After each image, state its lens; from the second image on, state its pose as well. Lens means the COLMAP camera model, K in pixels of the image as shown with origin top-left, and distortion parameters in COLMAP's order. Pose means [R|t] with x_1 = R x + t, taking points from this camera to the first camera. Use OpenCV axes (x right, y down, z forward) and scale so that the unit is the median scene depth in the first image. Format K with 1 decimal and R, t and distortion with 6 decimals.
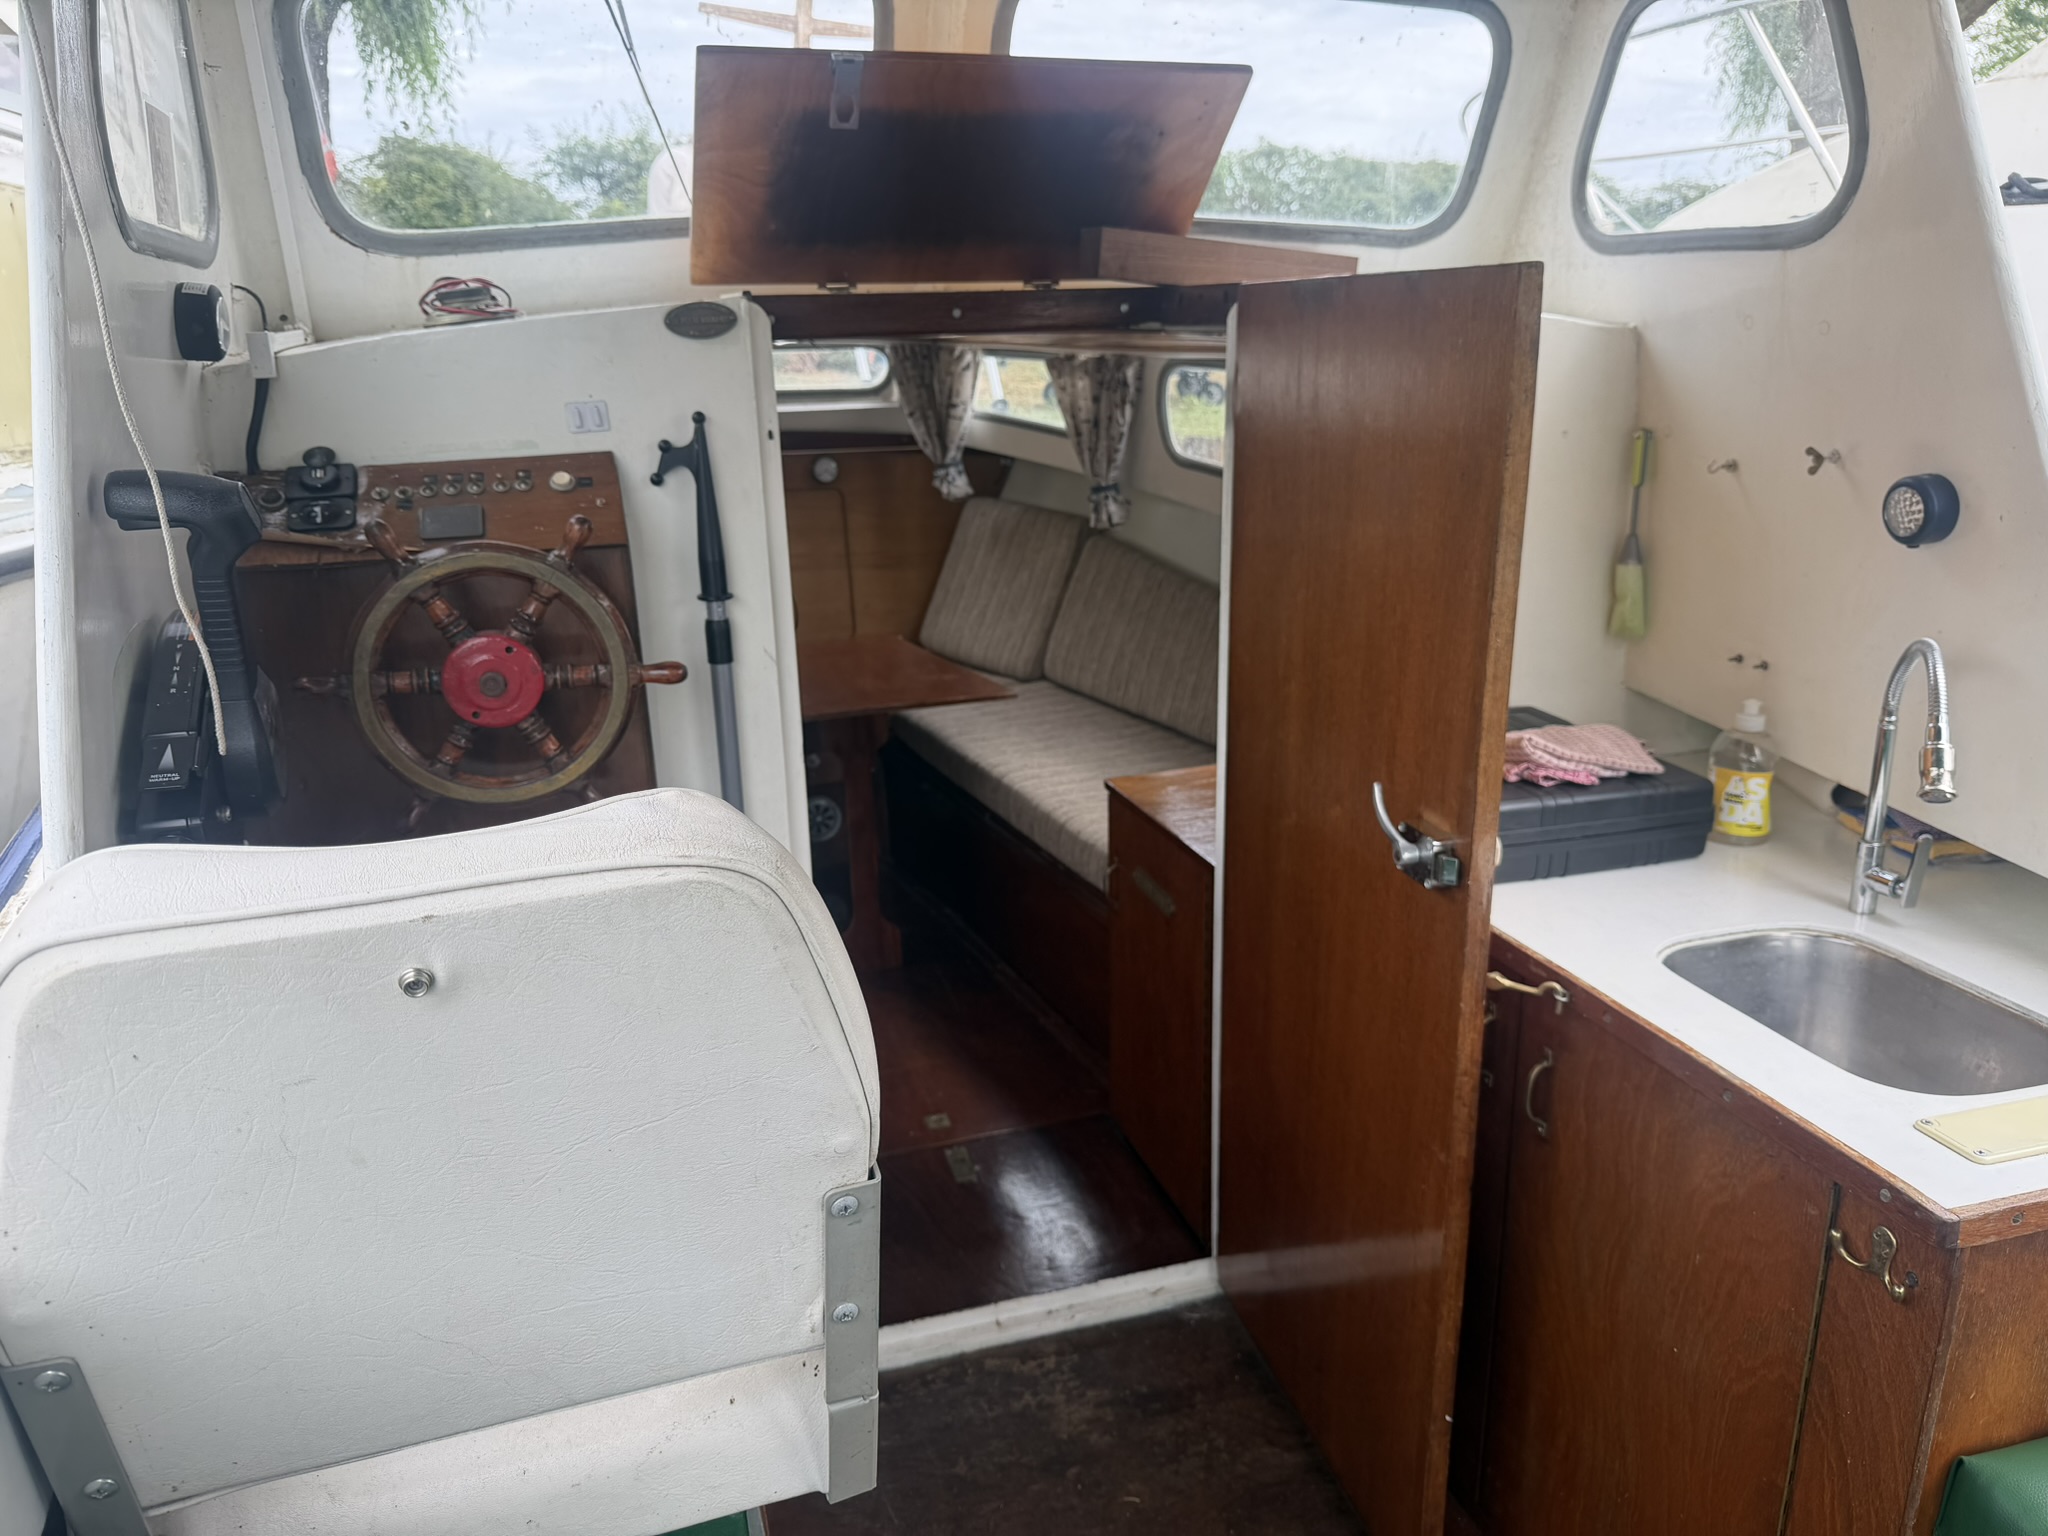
lens RADIAL K [[1449.8, 0, 1027.0], [0, 1449.8, 773.0], [0, 0, 1]] dist [0.044728, -0.066090]
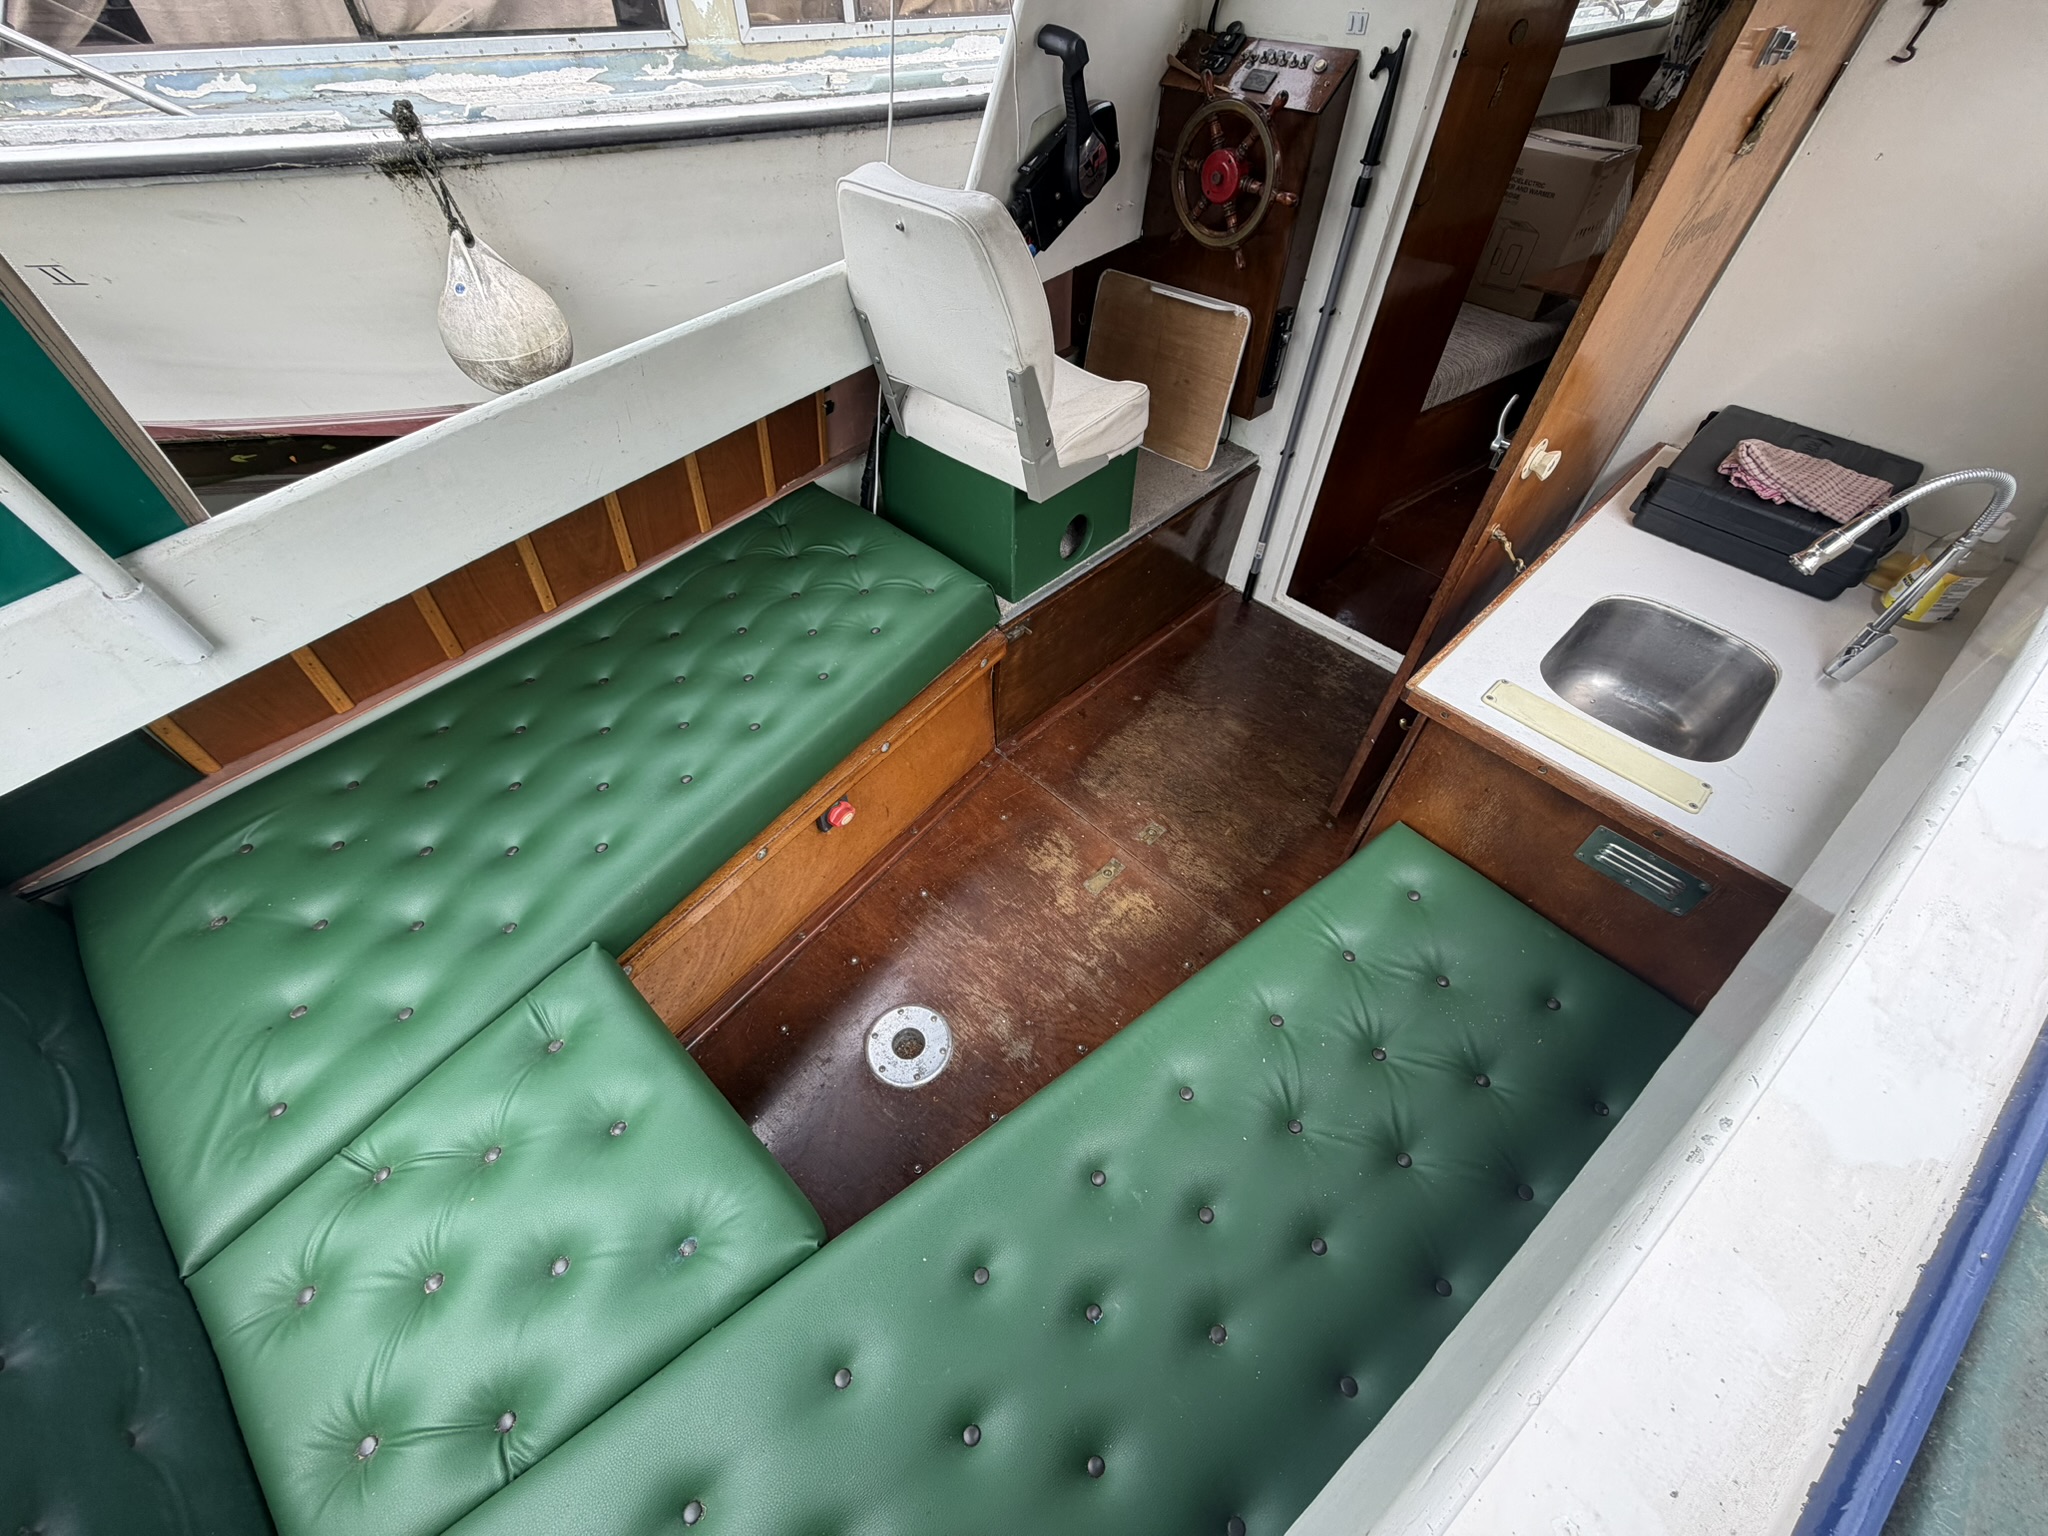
lens RADIAL K [[821.7, 0, 1018.8], [0, 821.7, 773.7], [0, 0, 1]] dist [-0.001181, -0.000064]
pose [[0.471611, 0.679011, -0.562607, 0.670091], [-0.284377, 0.721042, 0.631845, -0.094064], [0.834693, -0.137993, 0.533147, -0.014813]]
